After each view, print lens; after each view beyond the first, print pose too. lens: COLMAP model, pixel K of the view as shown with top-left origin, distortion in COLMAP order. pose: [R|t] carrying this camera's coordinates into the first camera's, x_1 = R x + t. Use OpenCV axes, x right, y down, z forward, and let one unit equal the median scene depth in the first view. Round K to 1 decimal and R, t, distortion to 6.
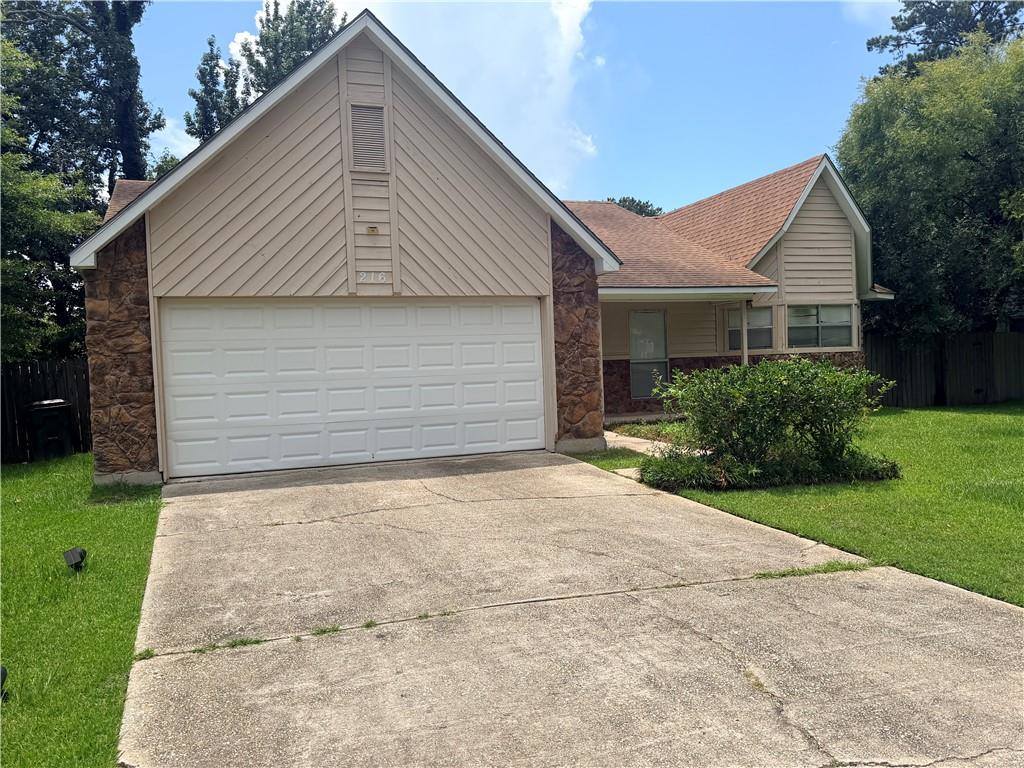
lens RADIAL K [[861.0, 0, 511.8], [0, 861.0, 384.8], [0, 0, 1]] dist [0.065846, -0.001477]
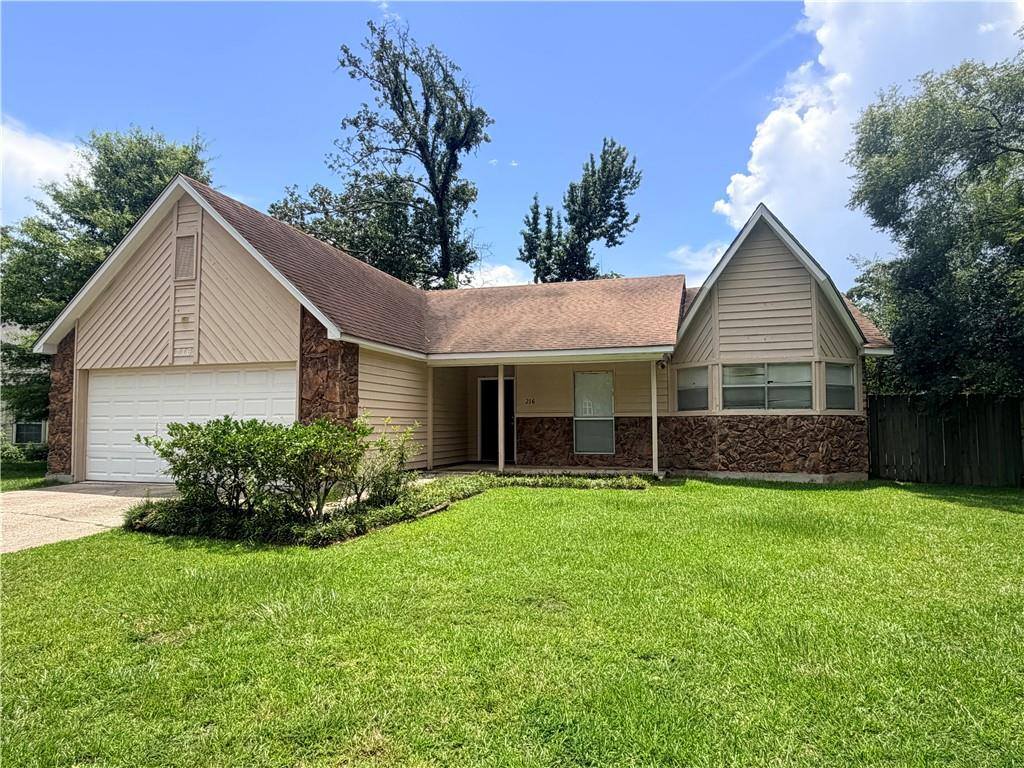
lens RADIAL K [[627.3, 0, 509.8], [0, 627.3, 388.1], [0, 0, 1]] dist [-0.020258, -0.000211]
pose [[0.797122, -0.001505, -0.603816, 0.564414], [-0.039691, 0.997704, -0.054883, -0.019724], [0.602512, 0.067715, 0.795232, 0.326783]]
